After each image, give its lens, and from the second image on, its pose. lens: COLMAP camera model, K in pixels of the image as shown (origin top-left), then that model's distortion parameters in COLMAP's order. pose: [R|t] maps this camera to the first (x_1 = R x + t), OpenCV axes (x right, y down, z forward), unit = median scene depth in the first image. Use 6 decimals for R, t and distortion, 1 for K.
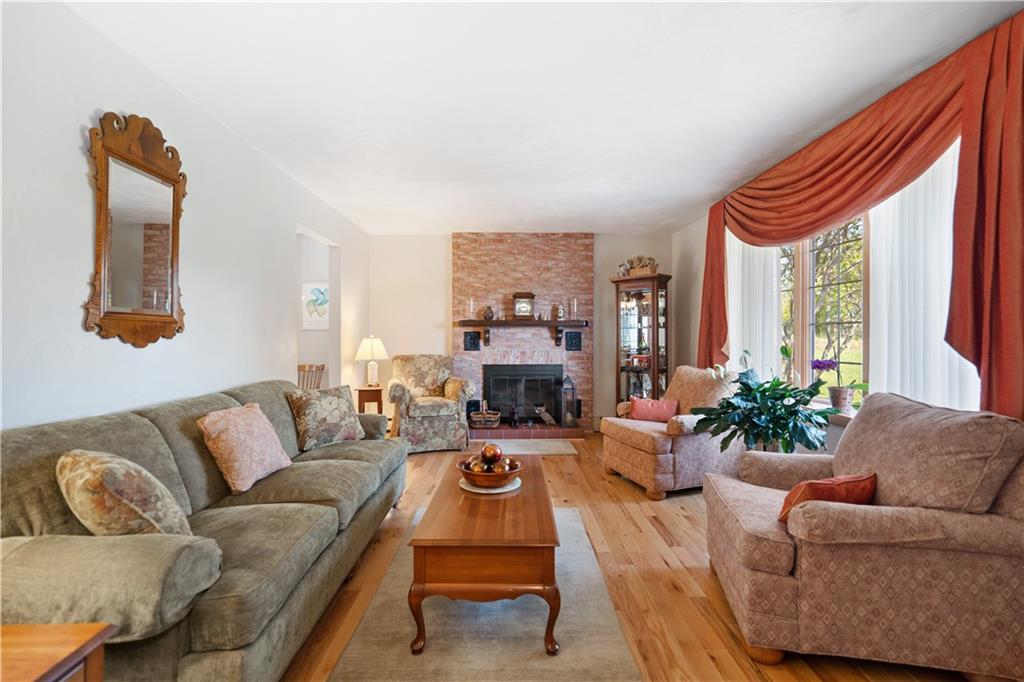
lens RADIAL K [[459.8, 0, 506.7], [0, 459.8, 336.4], [0, 0, 1]] dist [-0.004135, 0.000480]
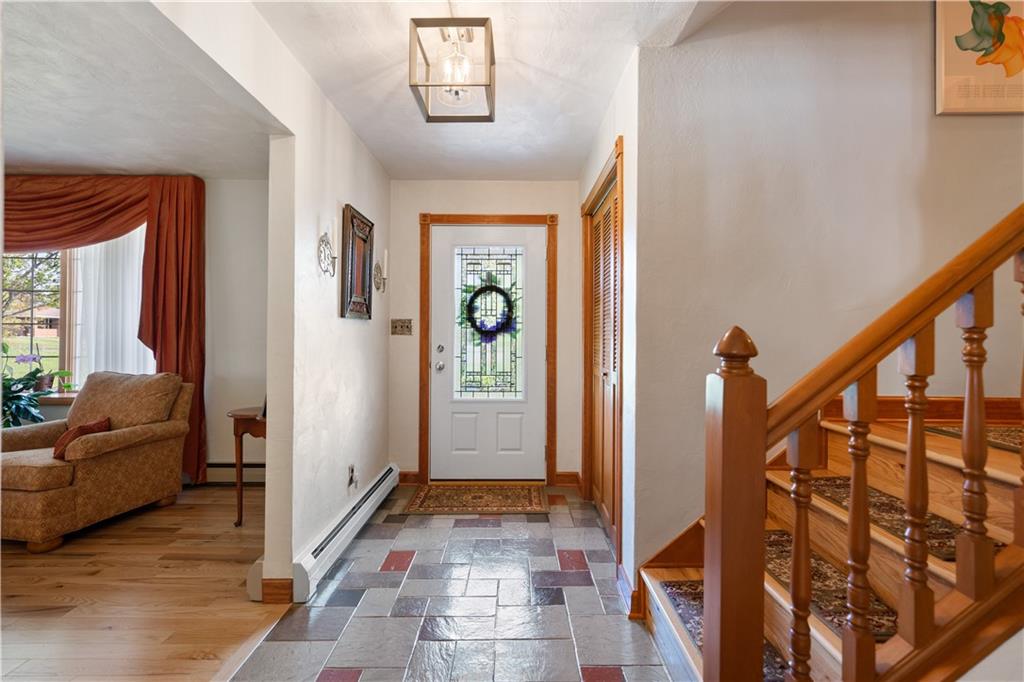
lens RADIAL K [[459.8, 0, 509.7], [0, 459.8, 333.1], [0, 0, 1]] dist [-0.004135, 0.000480]
pose [[0.011427, 0.002887, 0.999931, -0.954611], [-0.005035, 0.999983, -0.002829, -0.014638], [-0.999922, -0.005002, 0.011441, -0.545484]]
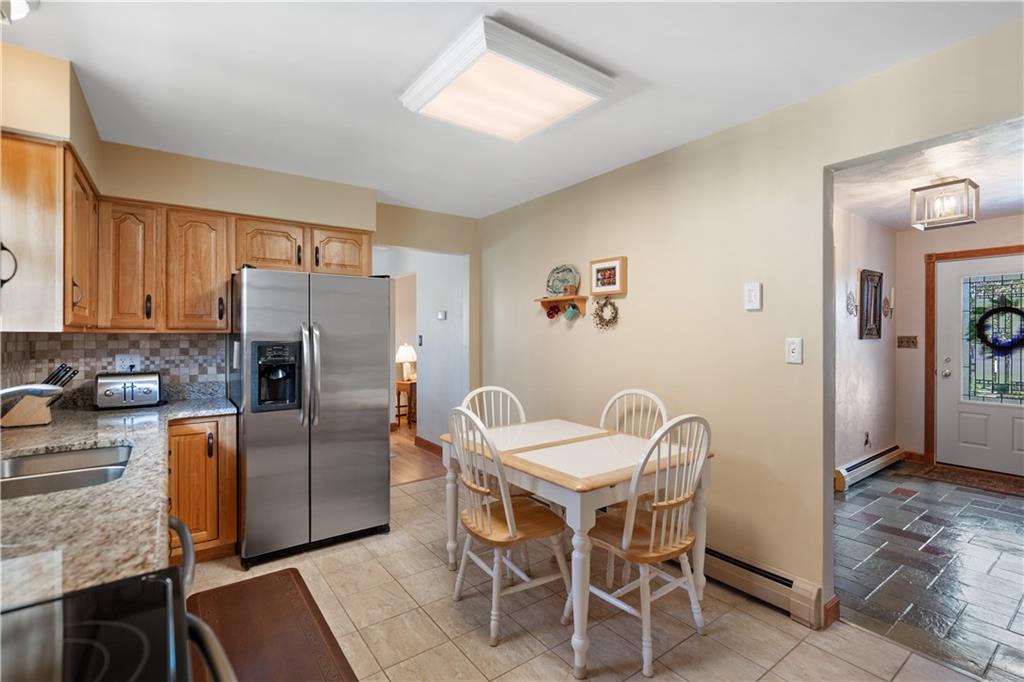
lens RADIAL K [[459.8, 0, 520.0], [0, 459.8, 335.0], [0, 0, 1]] dist [-0.004135, 0.000480]
pose [[0.811648, -0.003935, 0.584134, -2.965870], [0.000933, 0.999985, 0.005439, -0.143488], [-0.584146, -0.003869, 0.811639, -1.059393]]
